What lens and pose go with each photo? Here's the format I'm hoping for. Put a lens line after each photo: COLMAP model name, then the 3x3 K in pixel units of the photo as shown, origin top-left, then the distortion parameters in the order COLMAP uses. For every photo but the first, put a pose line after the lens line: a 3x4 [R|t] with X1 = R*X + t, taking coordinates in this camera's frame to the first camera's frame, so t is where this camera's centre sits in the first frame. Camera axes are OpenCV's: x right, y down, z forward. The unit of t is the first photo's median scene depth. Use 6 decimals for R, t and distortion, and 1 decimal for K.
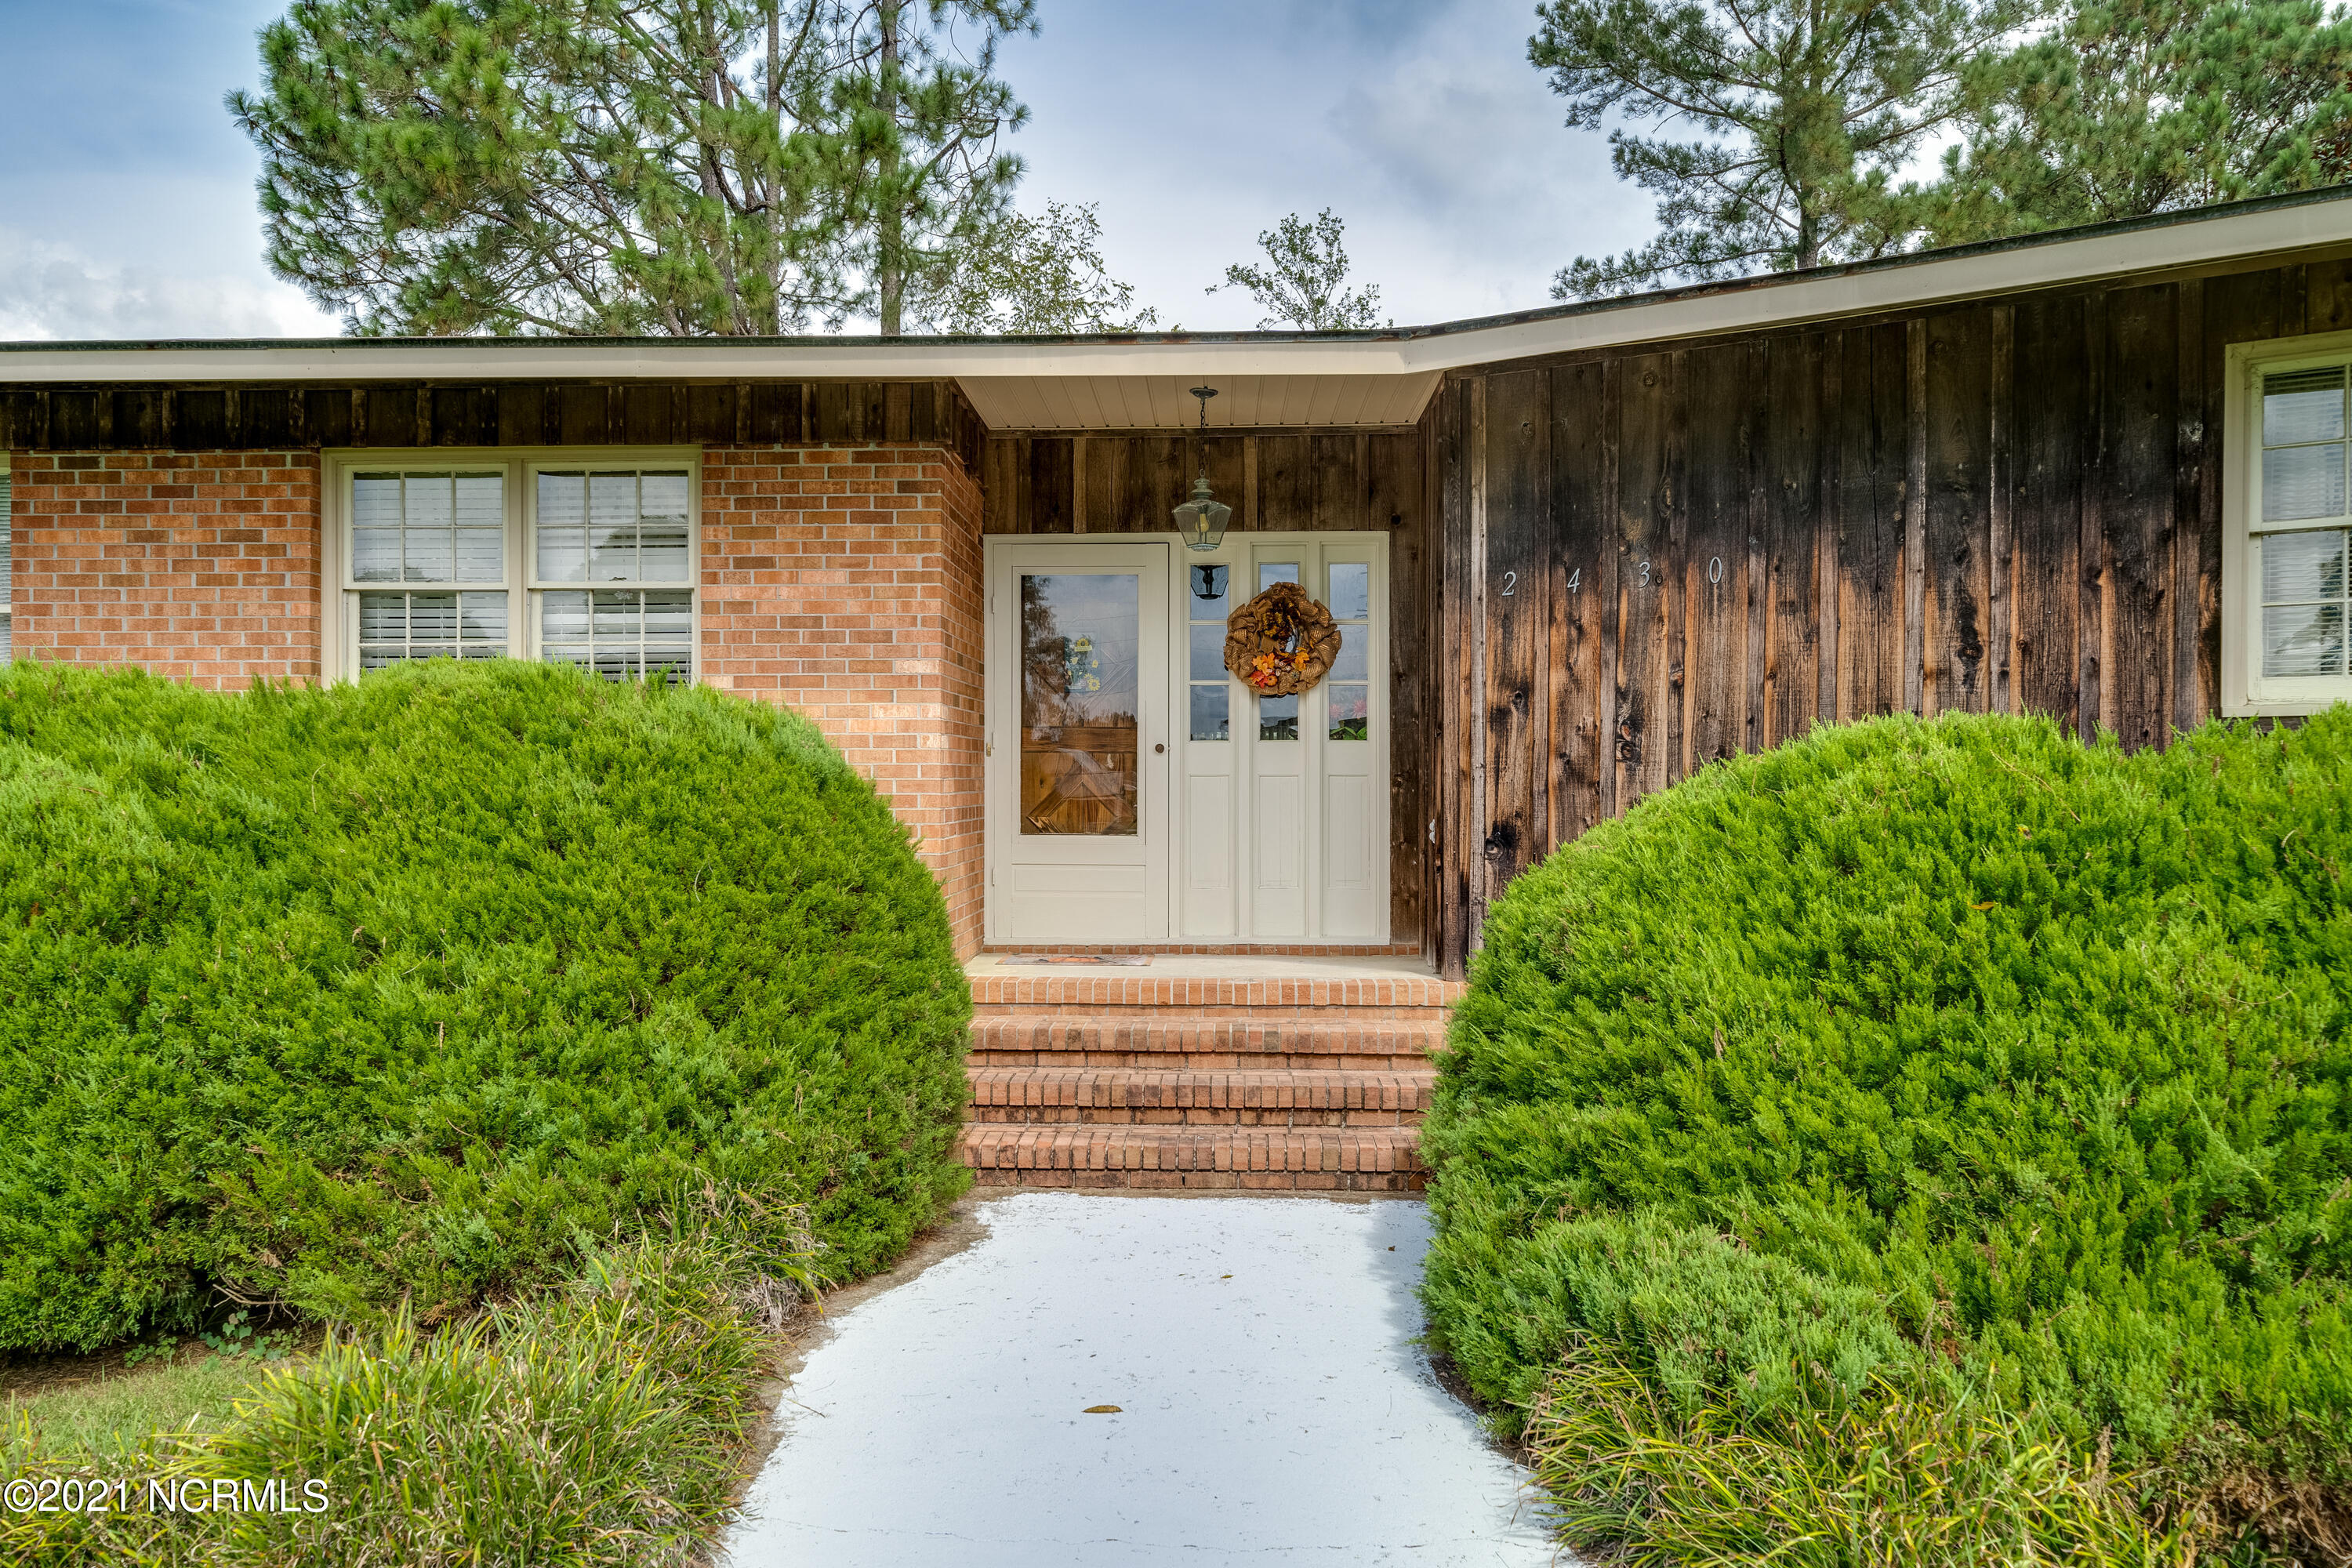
lens RADIAL K [[1512.4, 0, 1176.0], [0, 1512.4, 784.0], [0, 0, 1]] dist [0.001425, -0.000570]
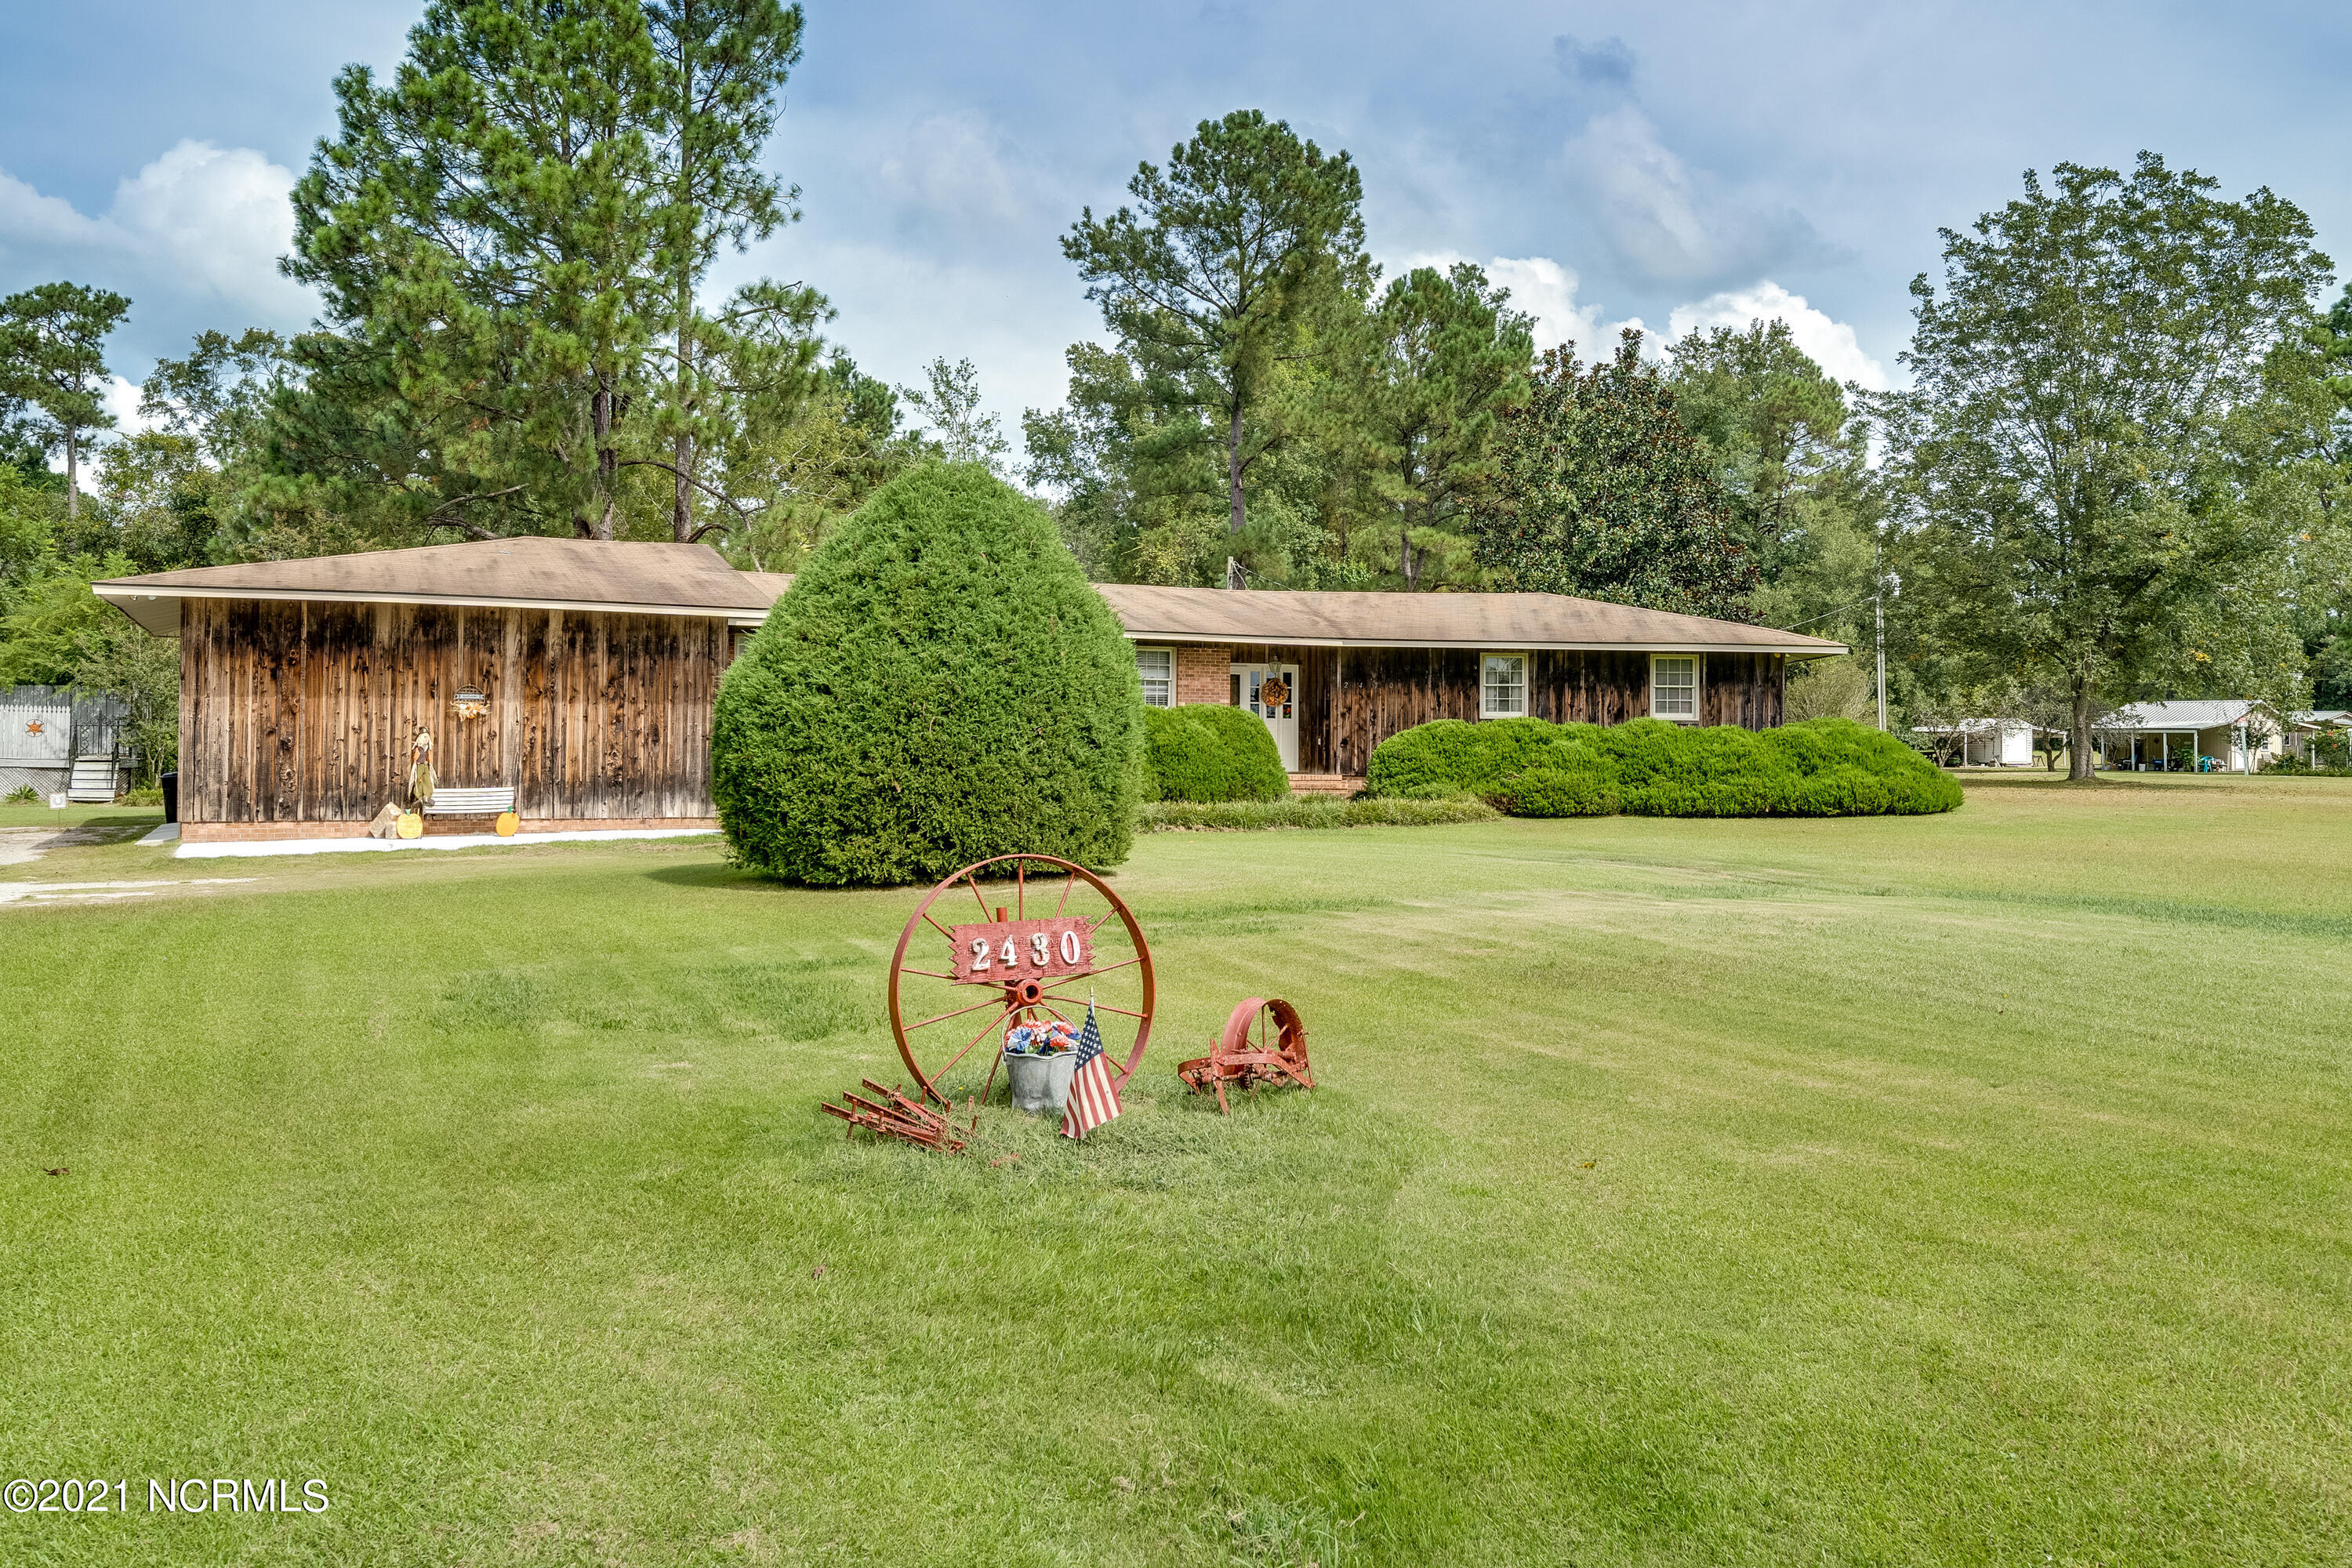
lens RADIAL K [[1821.0, 0, 1178.4], [0, 1821.0, 713.0], [0, 0, 1]] dist [0.003318, -0.002464]
pose [[0.888125, 0.013883, 0.459392, -2.757296], [-0.004751, 0.999768, -0.021028, 0.066018], [-0.459577, 0.016493, 0.887985, -3.633693]]
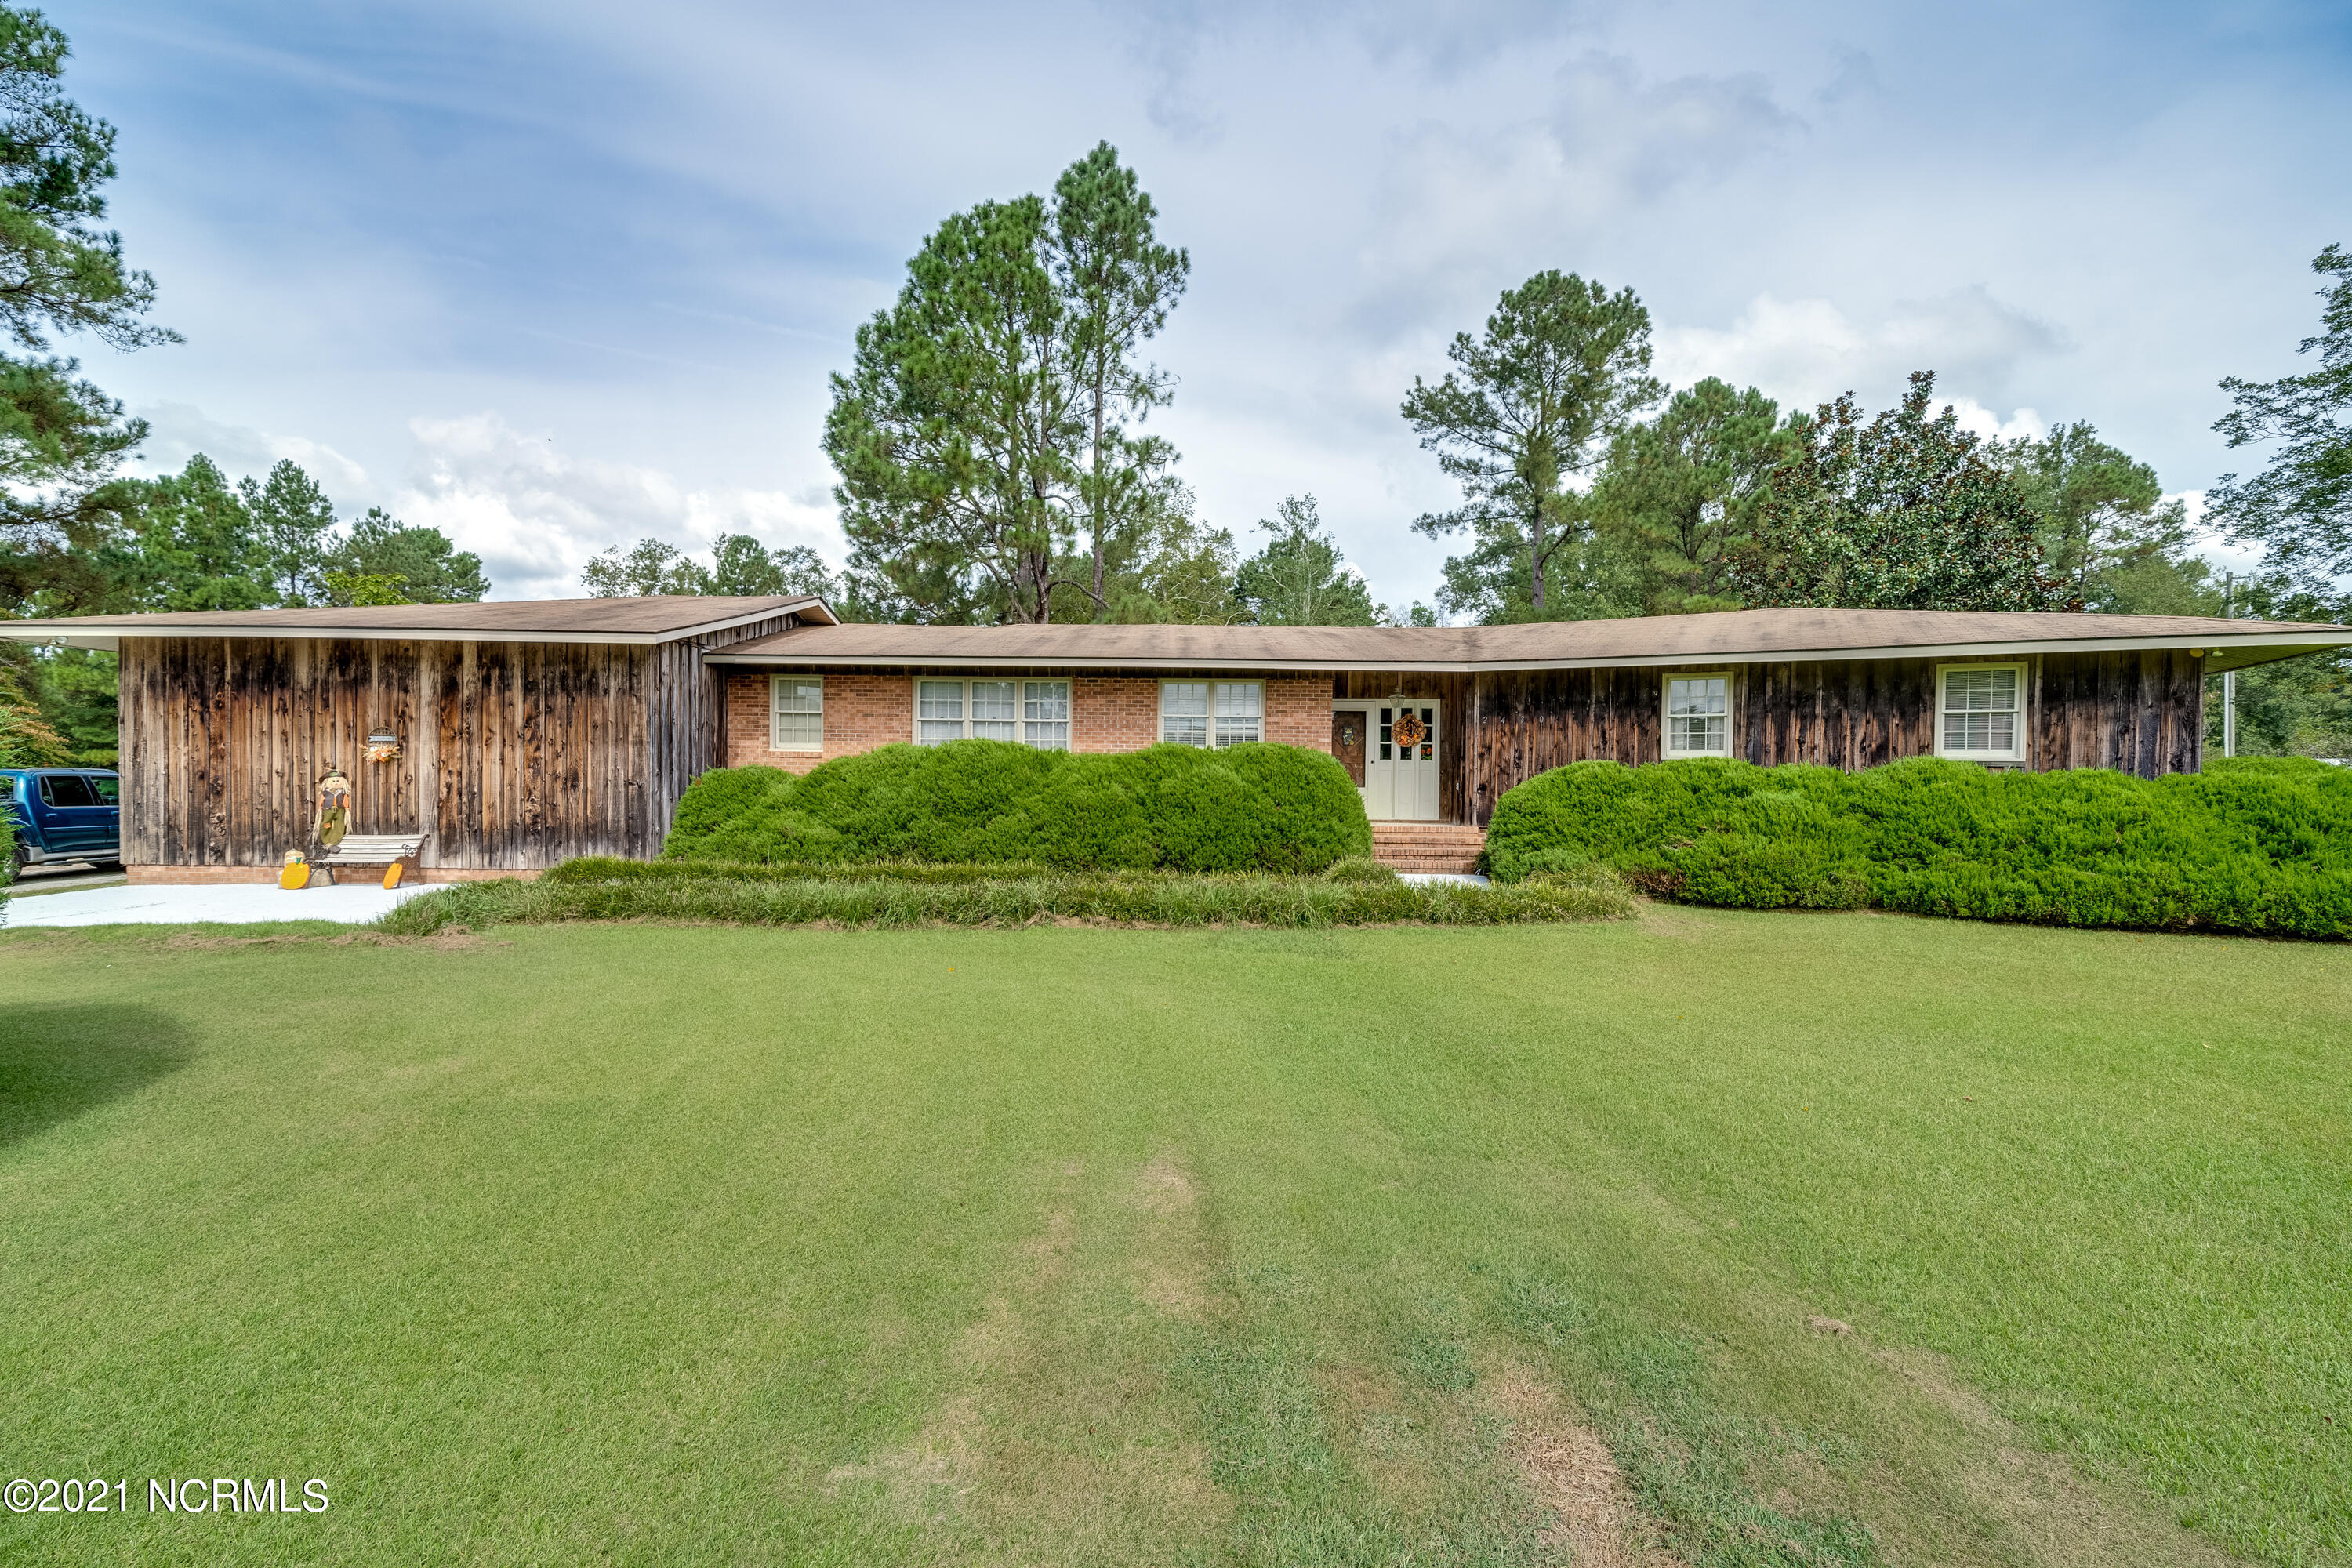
lens RADIAL K [[935.1, 0, 1176.0], [0, 935.1, 784.0], [0, 0, 1]] dist [0.000823, -0.000067]
pose [[0.998950, 0.009267, 0.044873, -0.666675], [-0.009726, 0.999902, 0.010029, 0.010518], [-0.044776, -0.010455, 0.998942, -1.321427]]
